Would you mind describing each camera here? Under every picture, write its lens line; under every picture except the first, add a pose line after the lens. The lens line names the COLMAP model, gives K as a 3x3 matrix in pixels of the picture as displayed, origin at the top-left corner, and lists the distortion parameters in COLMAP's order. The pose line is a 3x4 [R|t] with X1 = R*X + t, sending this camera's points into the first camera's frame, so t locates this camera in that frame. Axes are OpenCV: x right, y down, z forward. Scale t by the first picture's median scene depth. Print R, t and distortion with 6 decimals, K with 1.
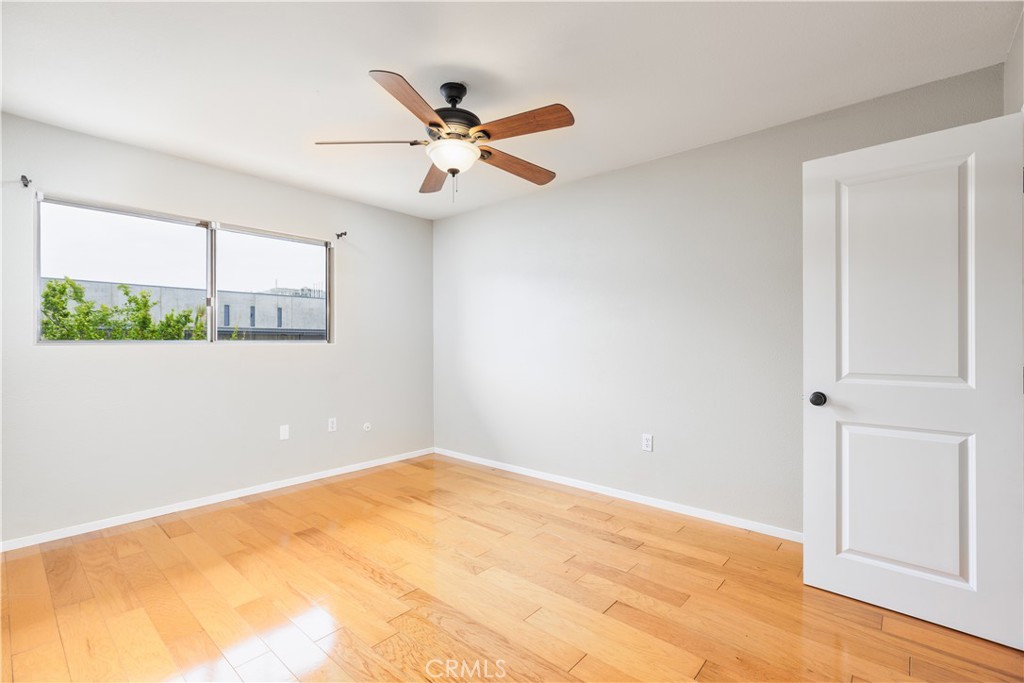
lens RADIAL K [[457.5, 0, 510.2], [0, 457.5, 342.0], [0, 0, 1]] dist [0.000675, 0.000082]
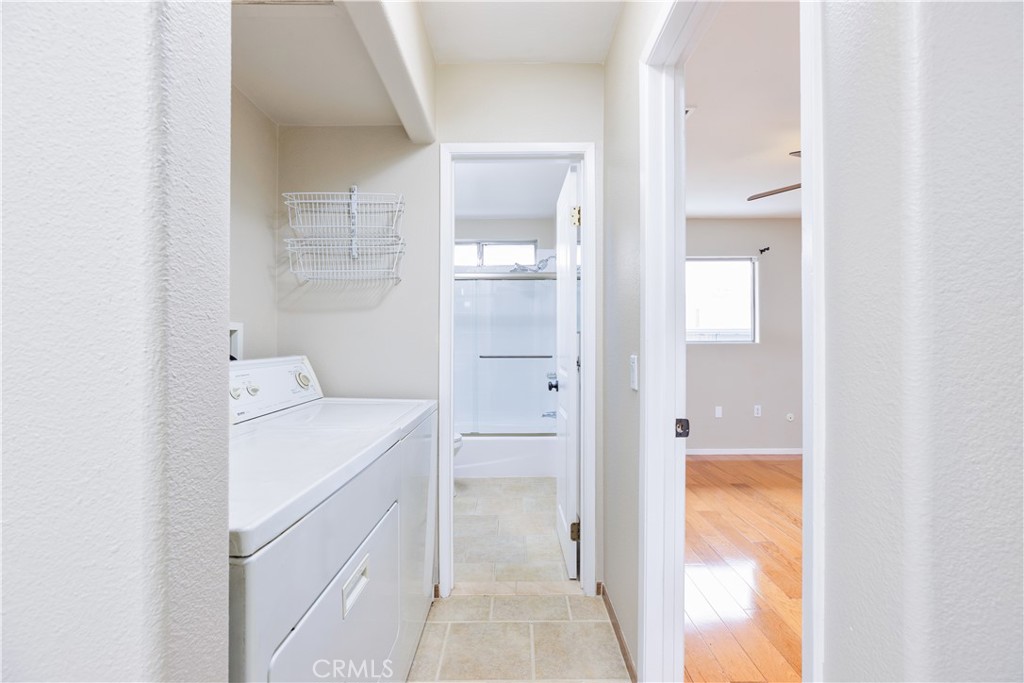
lens RADIAL K [[457.5, 0, 511.4], [0, 457.5, 340.3], [0, 0, 1]] dist [0.000675, 0.000082]
pose [[0.659121, -0.006459, -0.752009, 0.119263], [0.004476, 0.999979, -0.004666, -0.002276], [0.752023, -0.000290, 0.659137, -0.370462]]
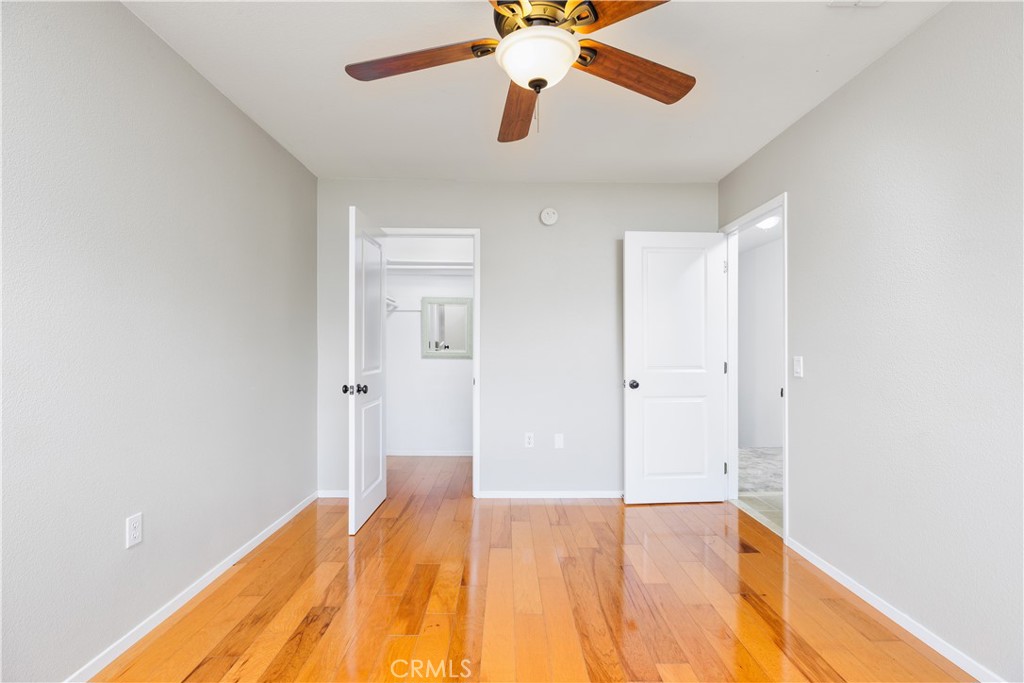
lens RADIAL K [[466.9, 0, 510.6], [0, 466.9, 342.8], [0, 0, 1]] dist [0.001468, 0.000393]
pose [[-0.668553, 0.004526, 0.743651, -0.499699], [-0.001644, 0.999970, -0.007564, -0.002618], [-0.743663, -0.006279, -0.668525, 1.232746]]
